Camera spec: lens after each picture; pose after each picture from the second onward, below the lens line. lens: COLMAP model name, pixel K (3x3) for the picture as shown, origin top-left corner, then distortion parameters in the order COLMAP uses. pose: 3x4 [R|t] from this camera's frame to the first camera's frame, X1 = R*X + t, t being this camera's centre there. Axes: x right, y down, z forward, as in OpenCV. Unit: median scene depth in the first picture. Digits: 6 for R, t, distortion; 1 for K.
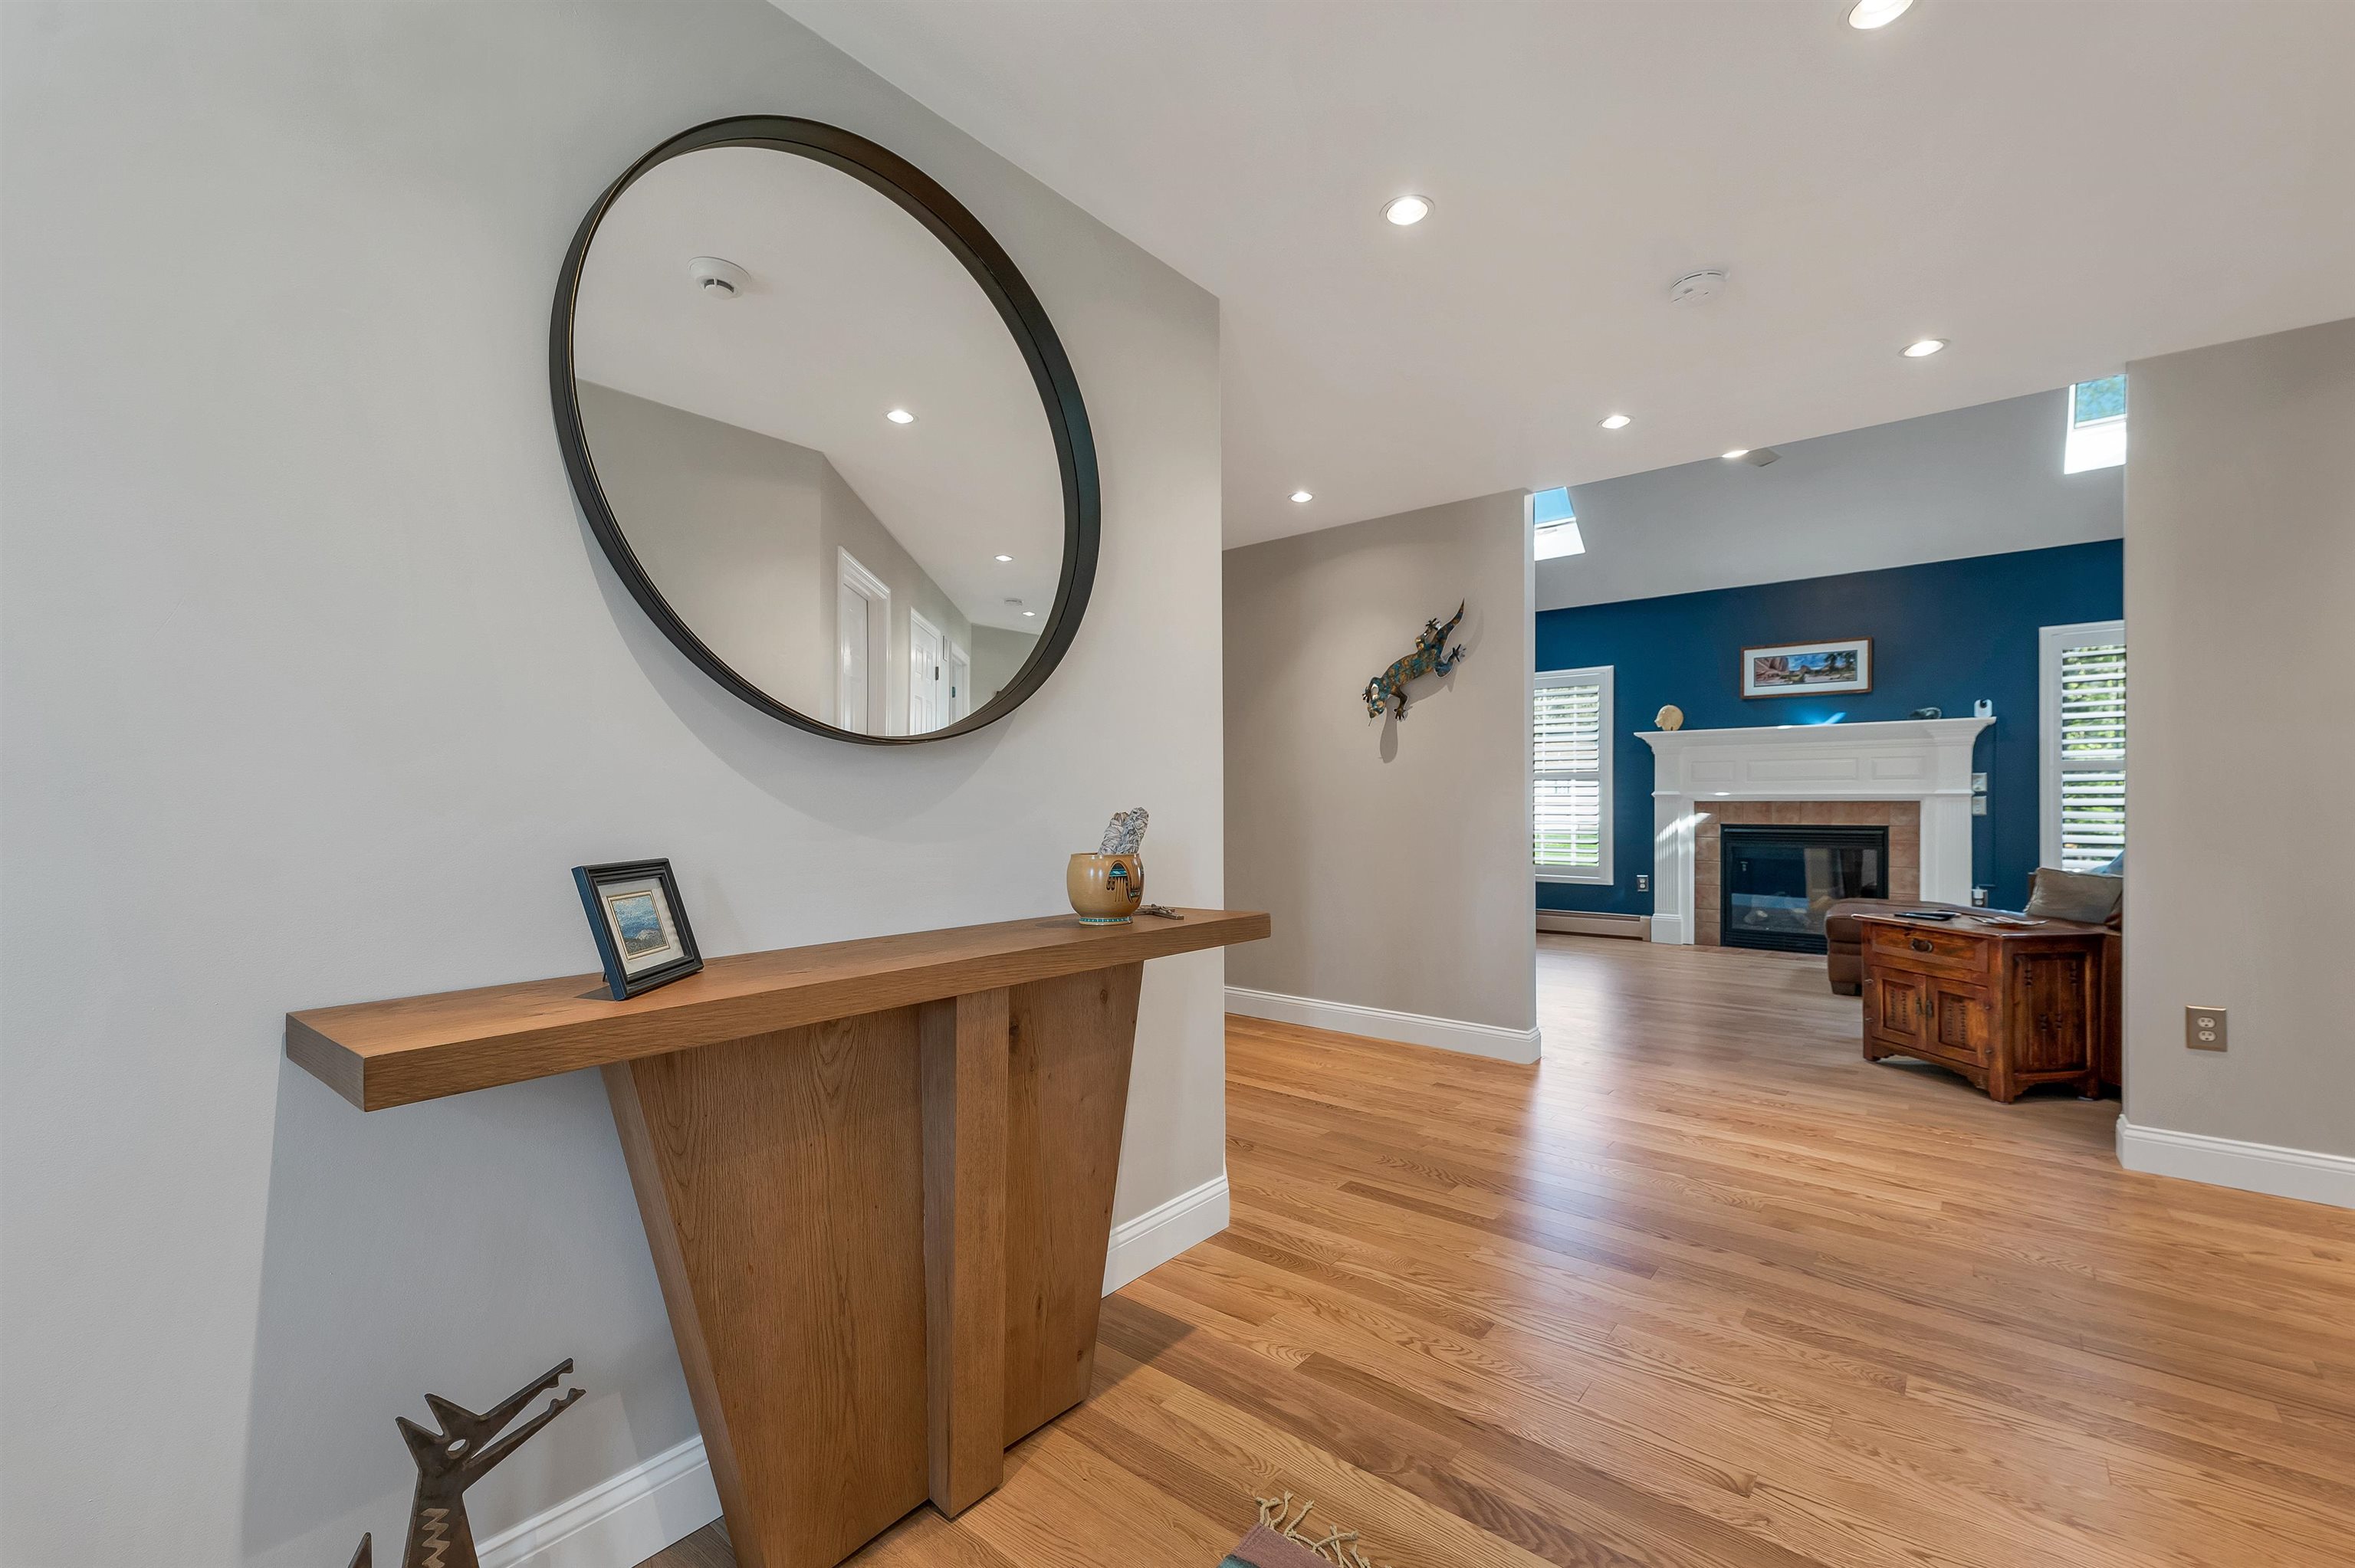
lens RADIAL K [[968.6, 0, 1182.4], [0, 968.6, 793.9], [0, 0, 1]] dist [0.001266, 0.000433]
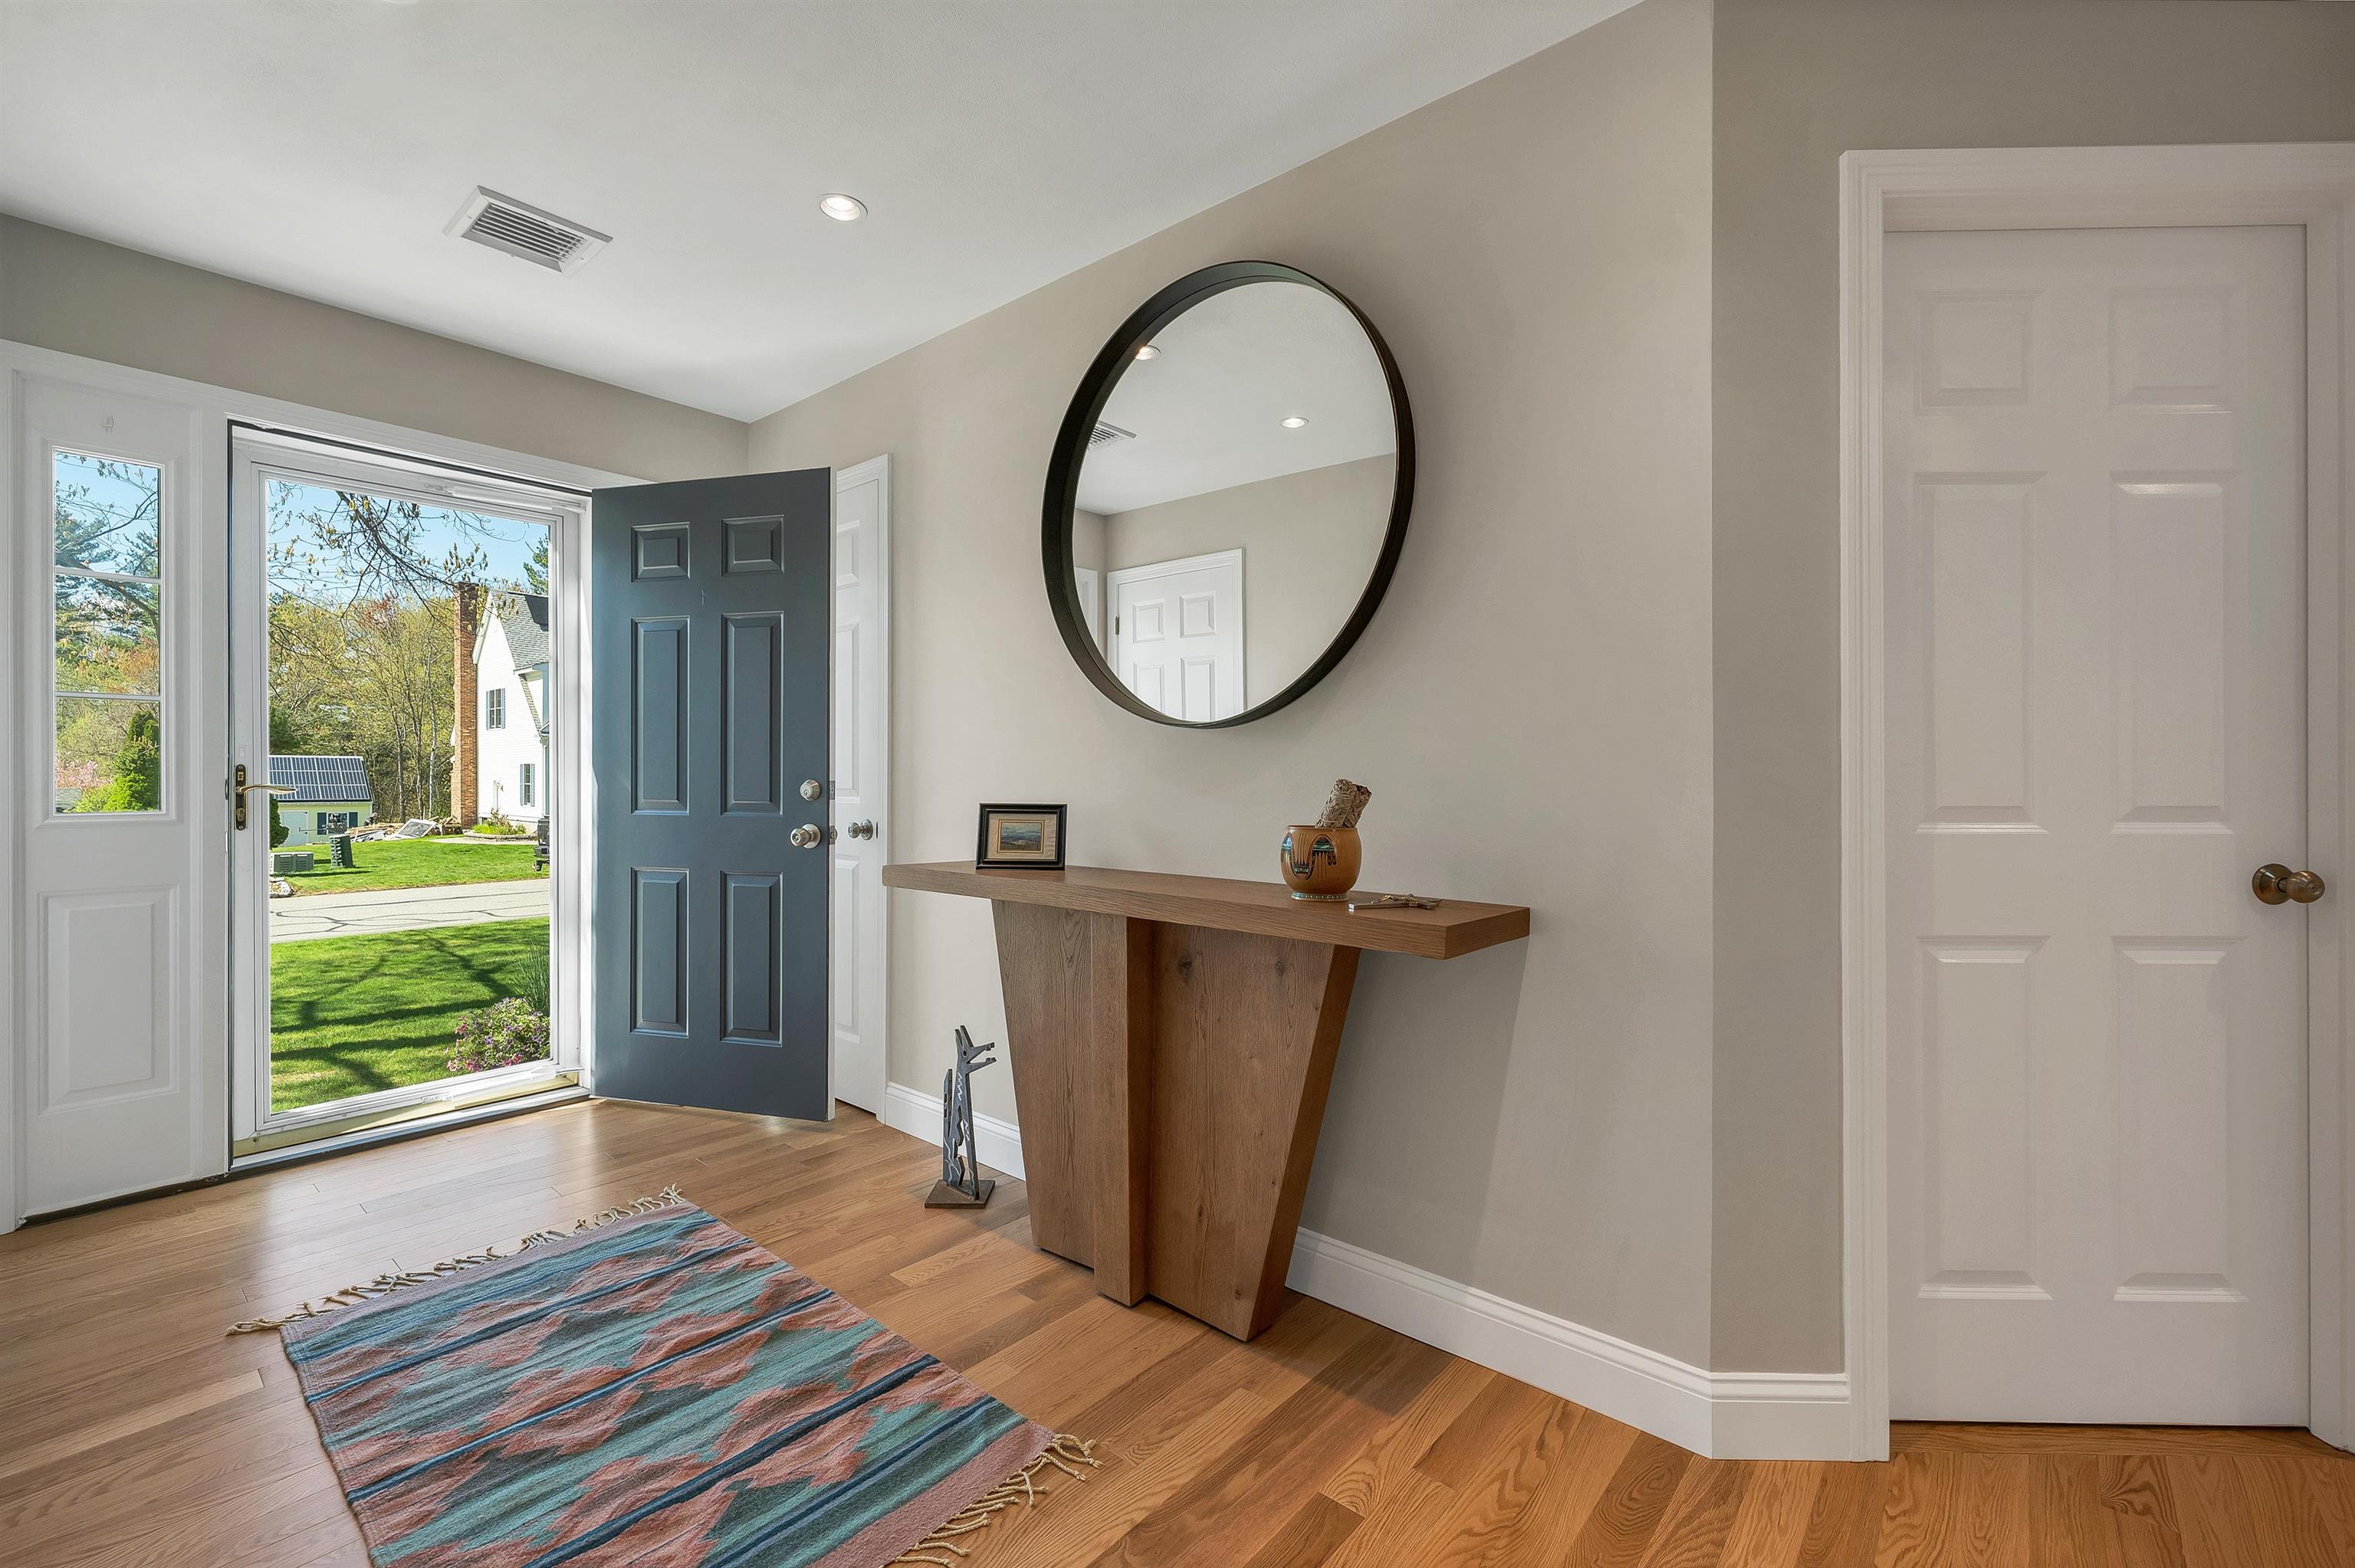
lens RADIAL K [[968.6, 0, 1159.8], [0, 968.6, 779.5], [0, 0, 1]] dist [0.001266, 0.000433]
pose [[-0.019239, 0.004103, -0.999807, 0.257941], [0.005885, 0.999975, 0.003991, 0.003288], [0.999798, -0.005807, -0.019262, 0.254333]]
